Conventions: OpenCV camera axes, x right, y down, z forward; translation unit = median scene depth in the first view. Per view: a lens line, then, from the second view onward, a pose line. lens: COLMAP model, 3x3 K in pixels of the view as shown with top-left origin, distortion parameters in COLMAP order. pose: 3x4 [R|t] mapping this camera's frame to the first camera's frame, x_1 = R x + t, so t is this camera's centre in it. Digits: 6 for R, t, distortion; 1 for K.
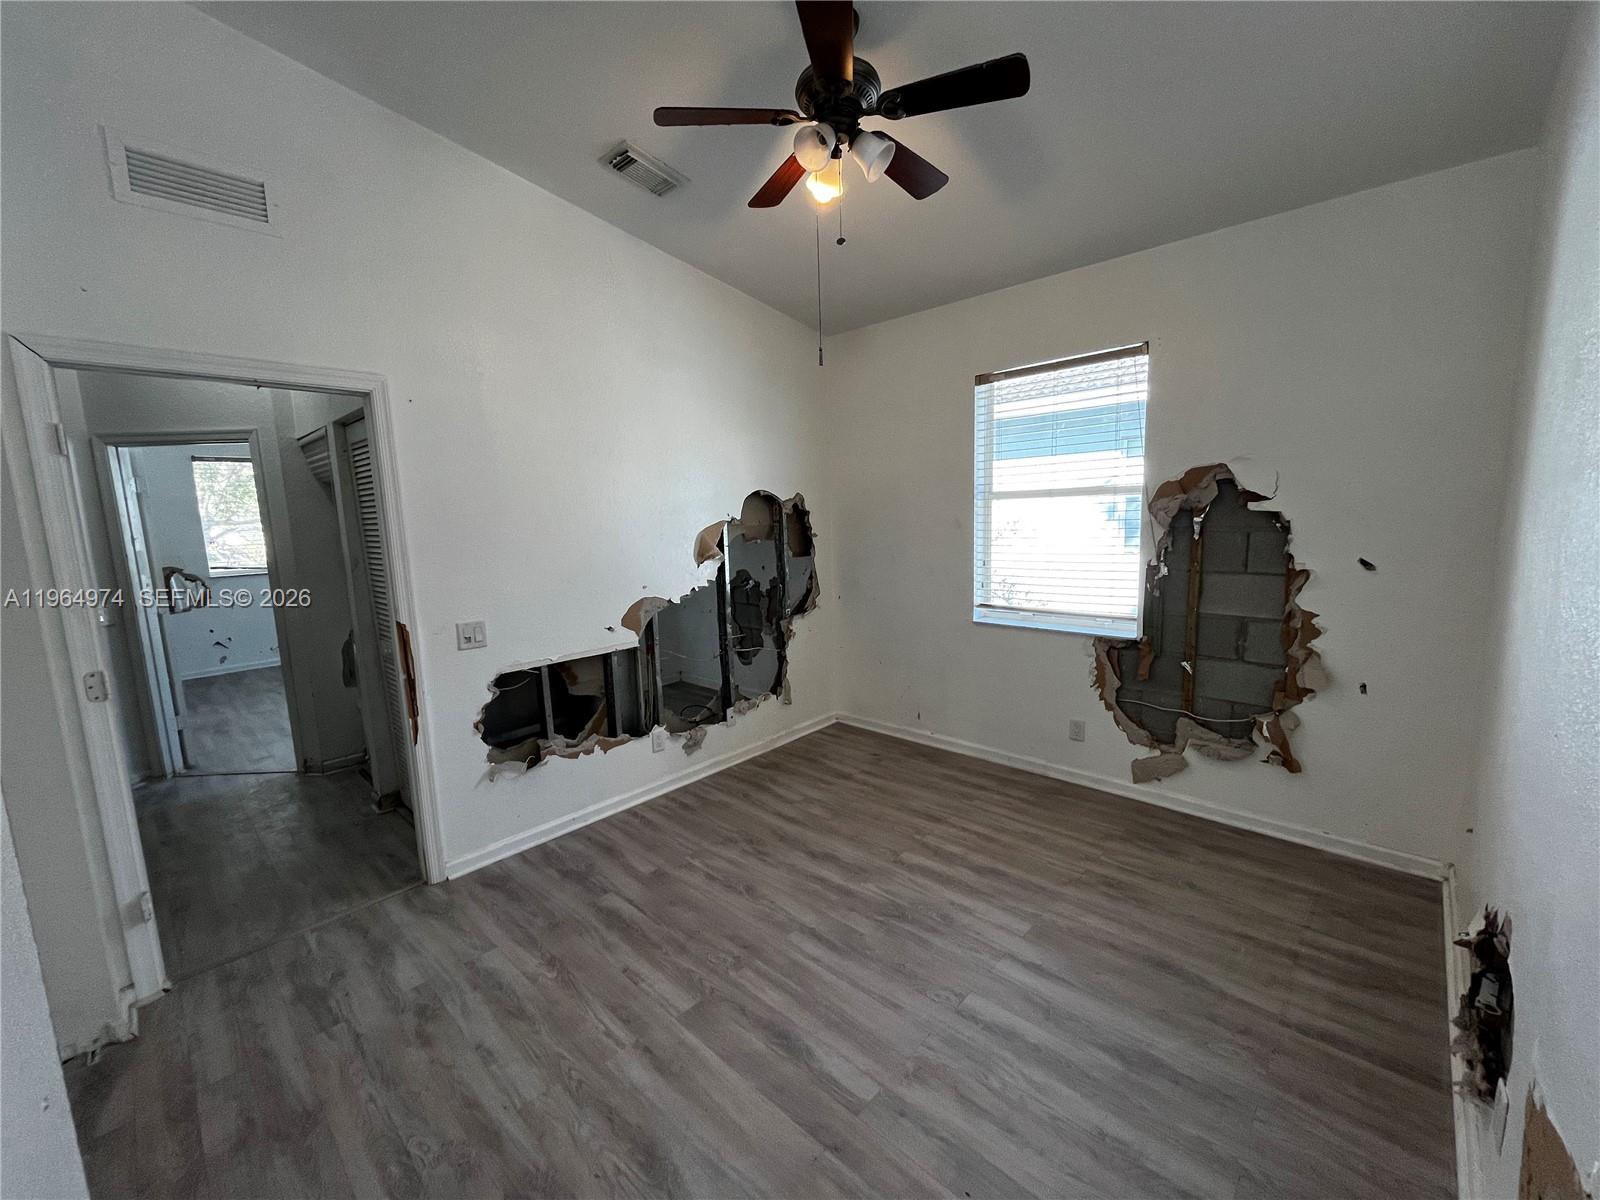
lens RADIAL K [[642.6, 0, 801.9], [0, 642.6, 599.5], [0, 0, 1]] dist [-0.001763, -0.000497]
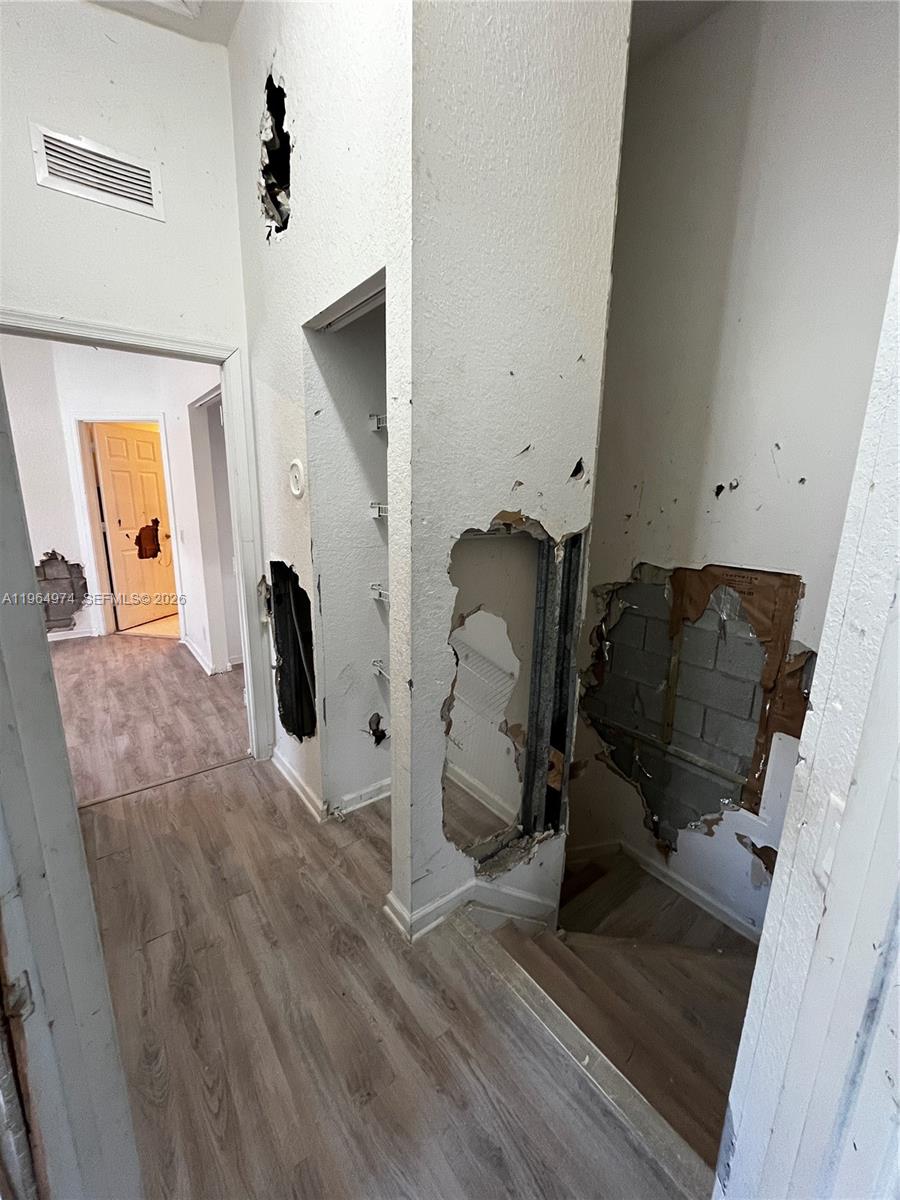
lens RADIAL K [[482.0, 0, 450.0], [0, 482.0, 600.0], [0, 0, 1]] dist [-0.001763, -0.000497]
pose [[-0.985611, -0.023065, 0.167446, -1.353197], [0.036803, 0.937594, 0.345780, -0.147005], [-0.164972, 0.346967, -0.923254, 1.534929]]
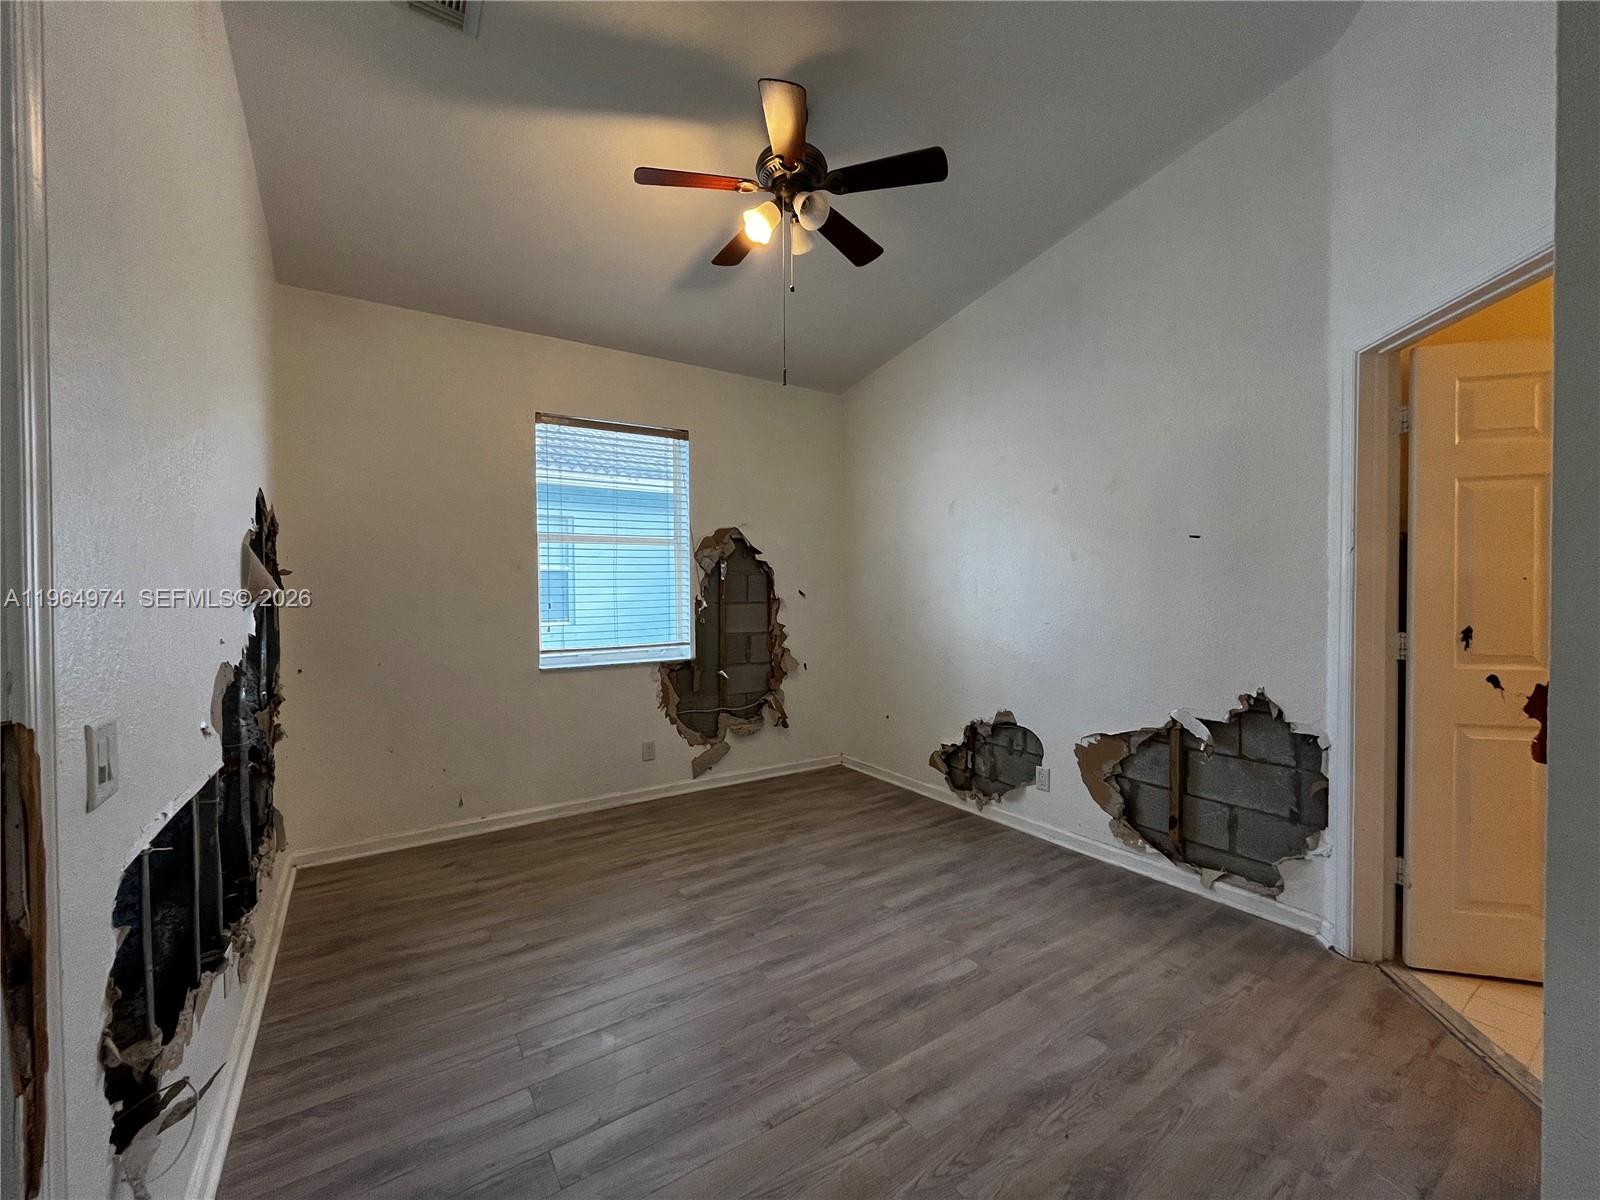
lens RADIAL K [[642.6, 0, 801.9], [0, 642.6, 599.5], [0, 0, 1]] dist [-0.001763, -0.000497]
pose [[0.227823, 0.014040, 0.973601, -0.761674], [0.135323, 0.989736, -0.045938, 0.038796], [-0.964253, 0.142216, 0.223584, 0.579733]]
